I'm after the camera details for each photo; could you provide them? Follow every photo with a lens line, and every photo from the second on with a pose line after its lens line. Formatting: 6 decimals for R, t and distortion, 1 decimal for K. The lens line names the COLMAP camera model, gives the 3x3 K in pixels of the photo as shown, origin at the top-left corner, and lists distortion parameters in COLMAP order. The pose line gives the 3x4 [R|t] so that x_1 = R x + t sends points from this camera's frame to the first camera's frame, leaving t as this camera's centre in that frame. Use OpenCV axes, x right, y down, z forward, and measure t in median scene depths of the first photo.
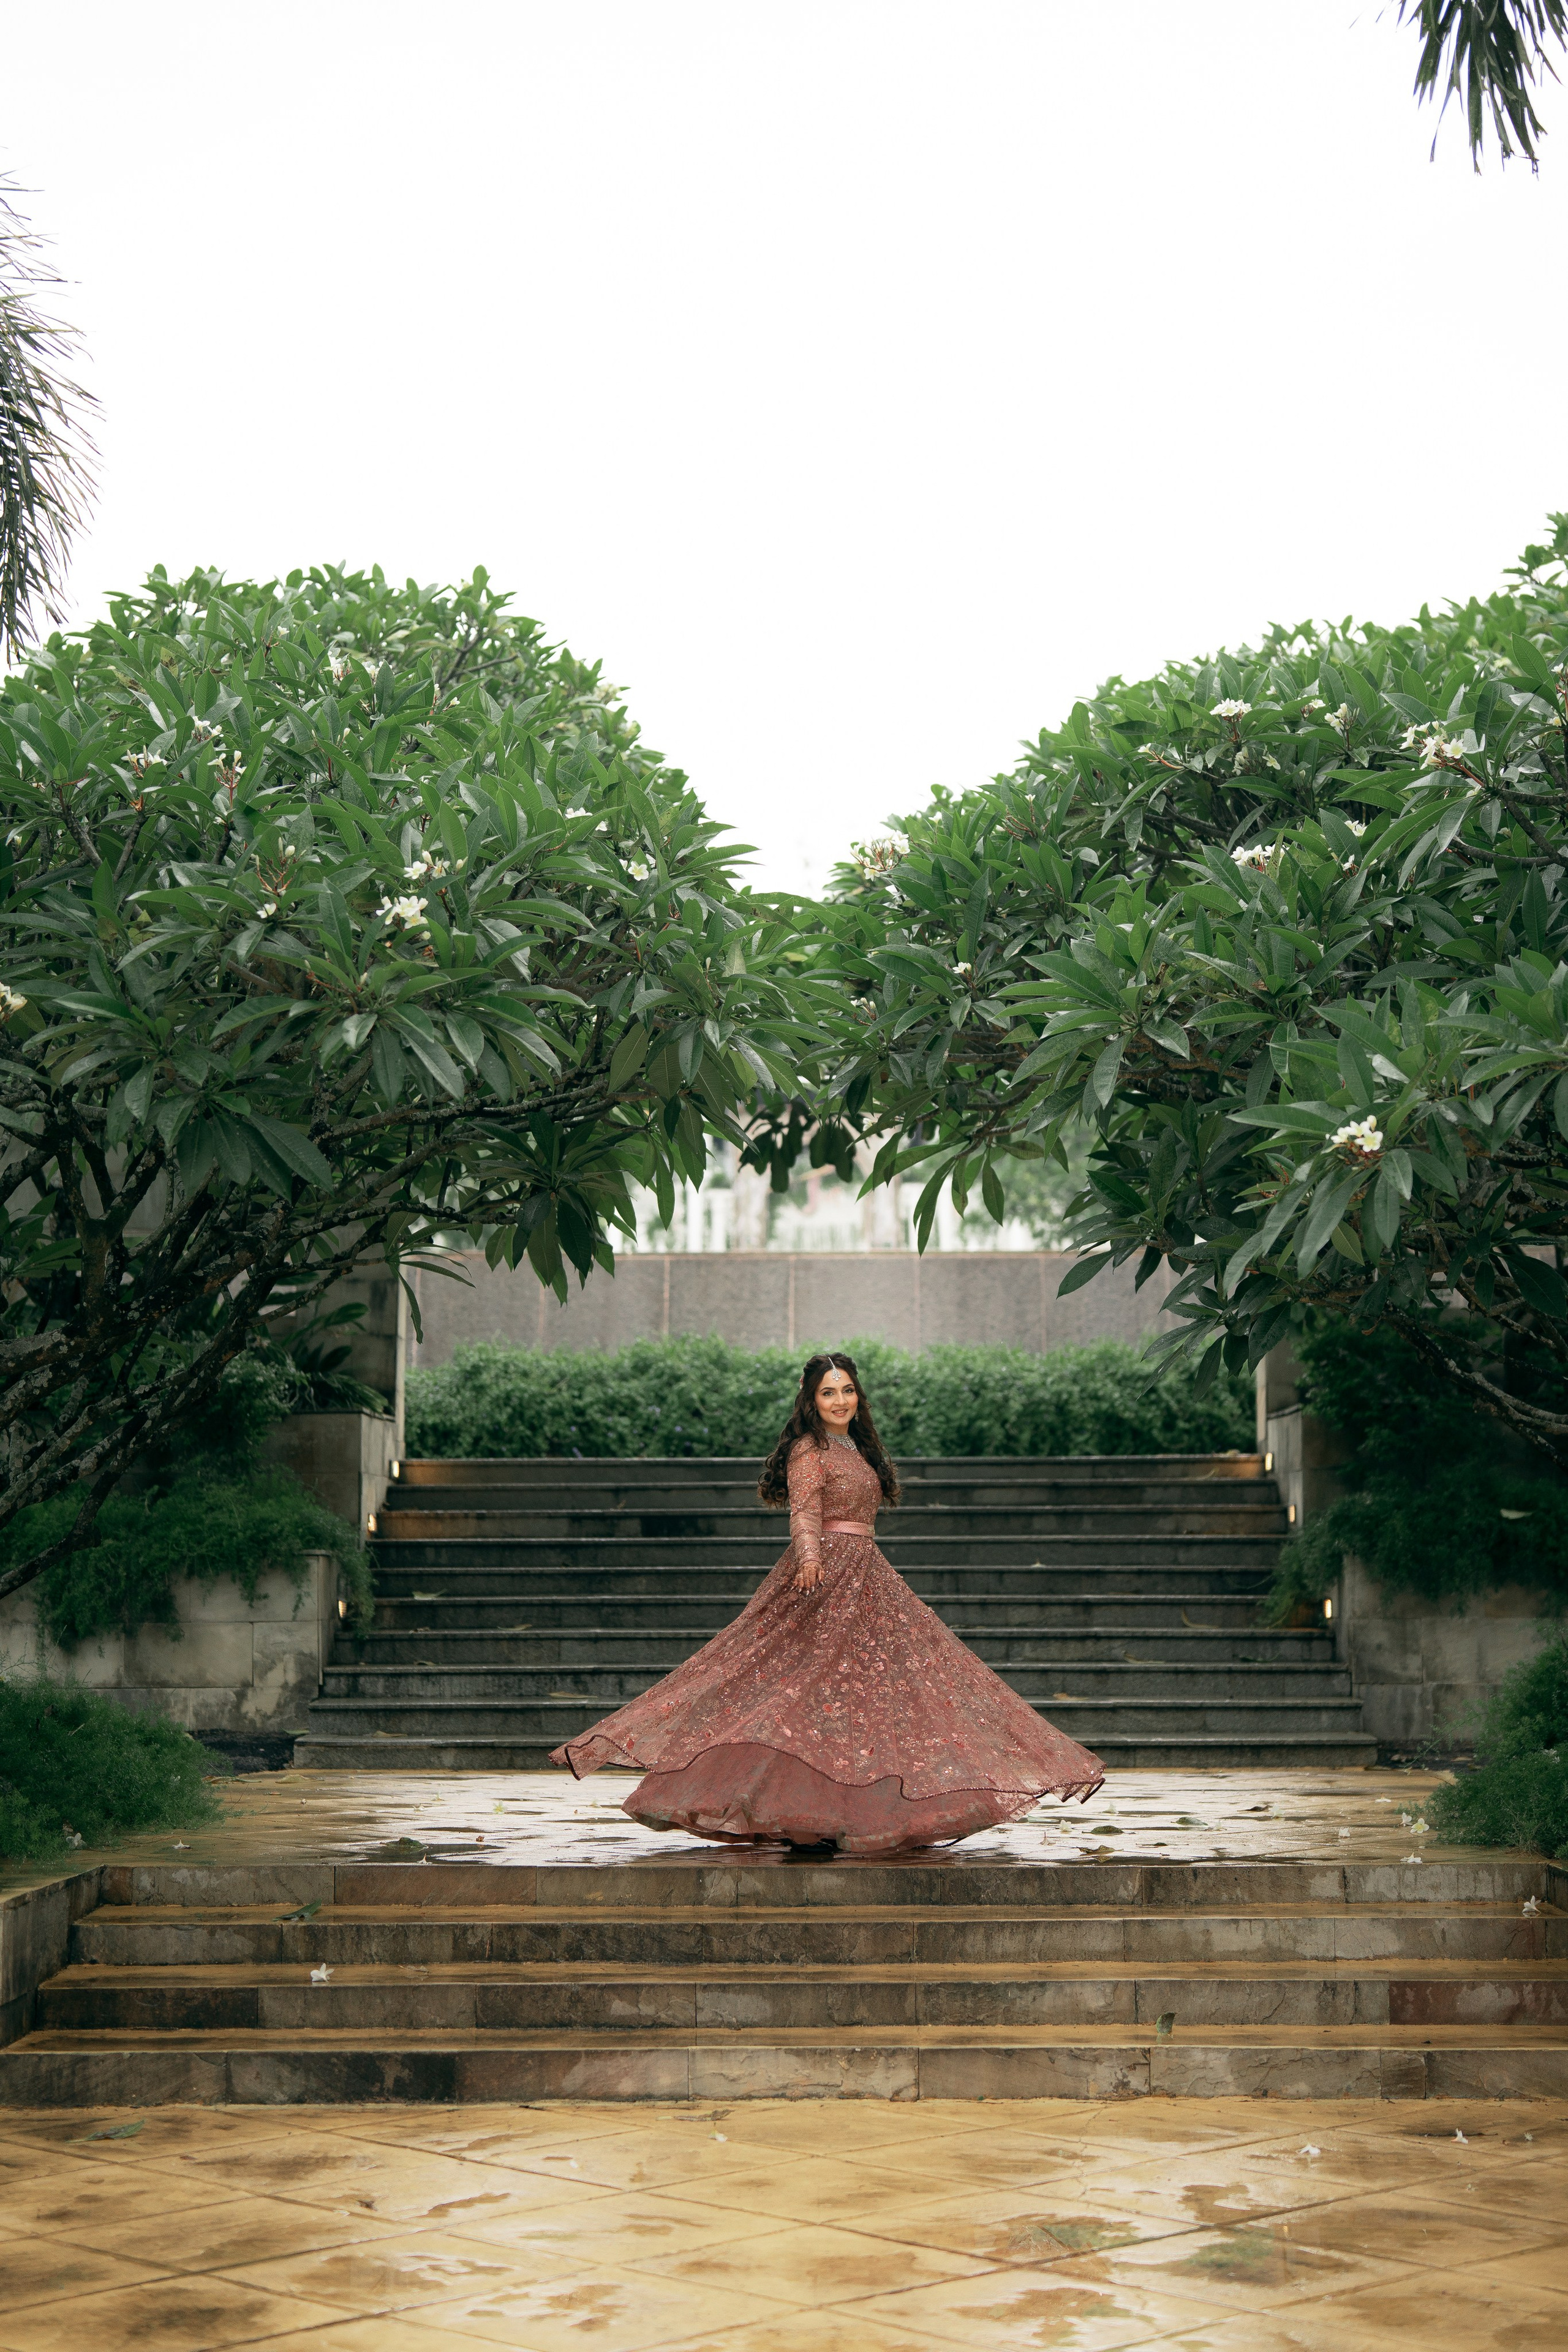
lens RADIAL K [[3405.8, 0, 782.9], [0, 3405.8, 1033.4], [0, 0, 1]] dist [-0.017554, 0.067109]
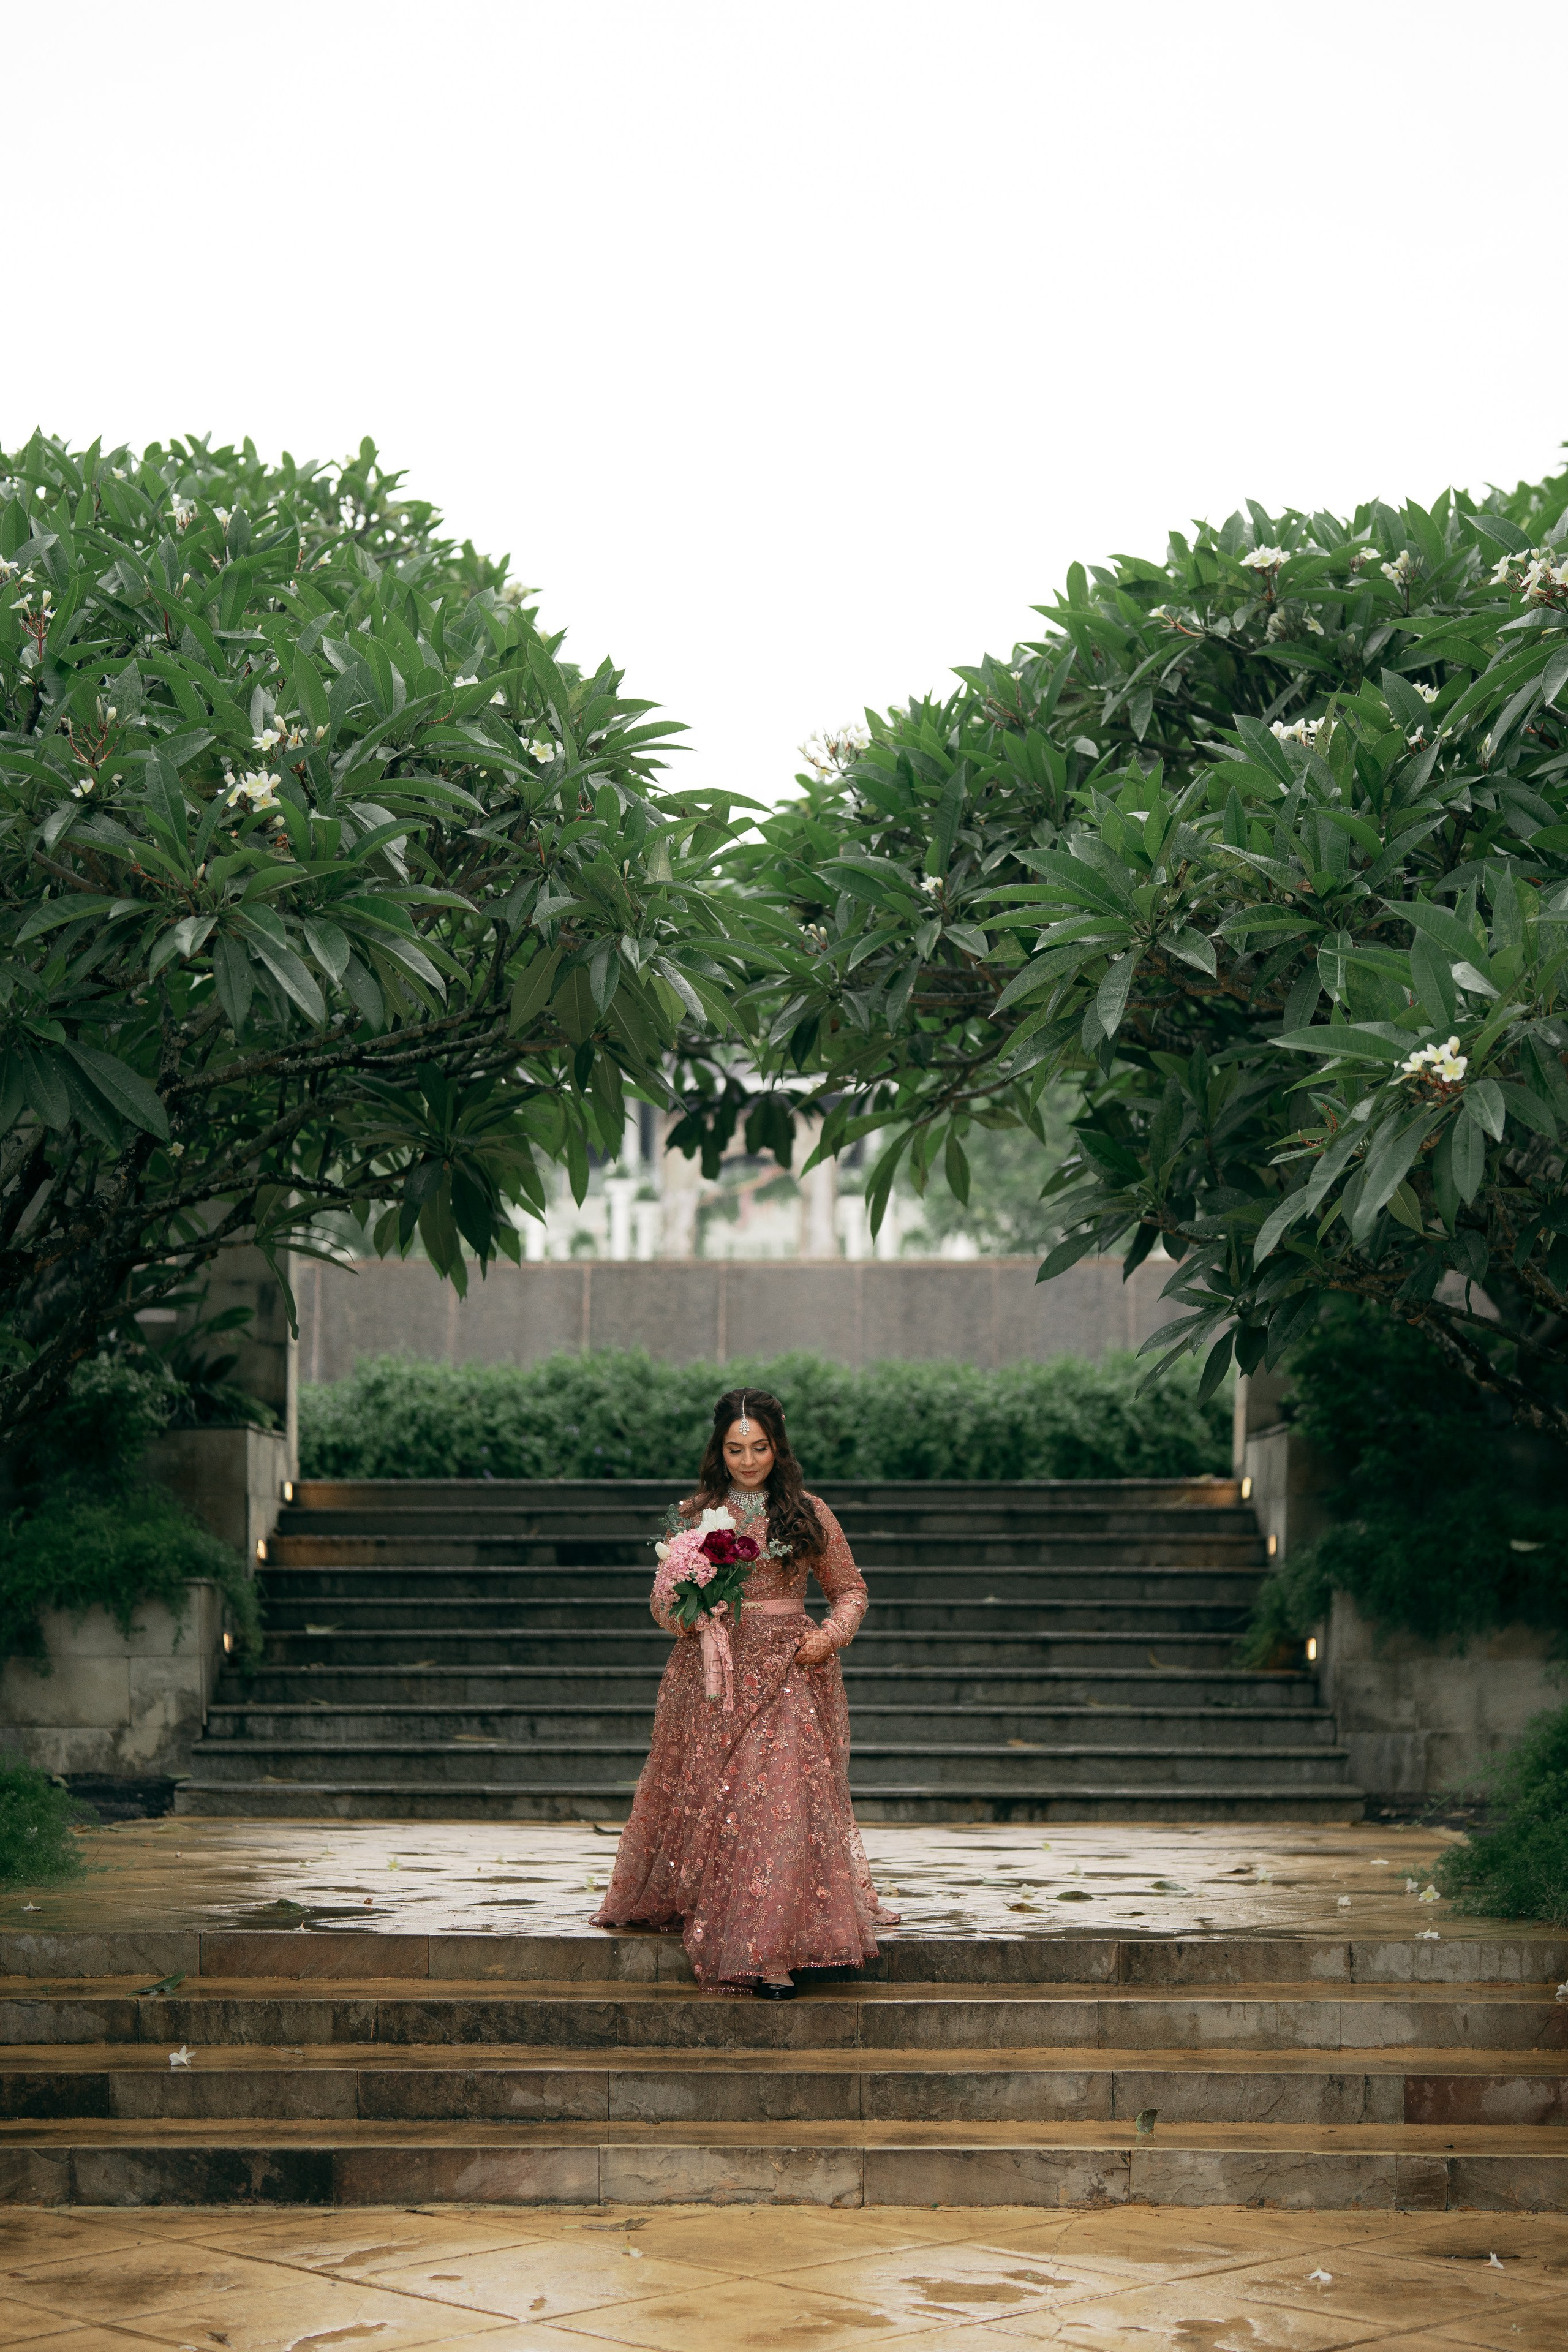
lens RADIAL K [[3435.7, 0, 740.5], [0, 3435.7, 1198.3], [0, 0, 1]] dist [-0.012782, 0.024762]
pose [[0.999944, 0.006838, 0.008093, -0.000394], [-0.007141, 0.999248, 0.038105, 0.021278], [-0.007826, -0.038161, 0.999241, 0.127404]]
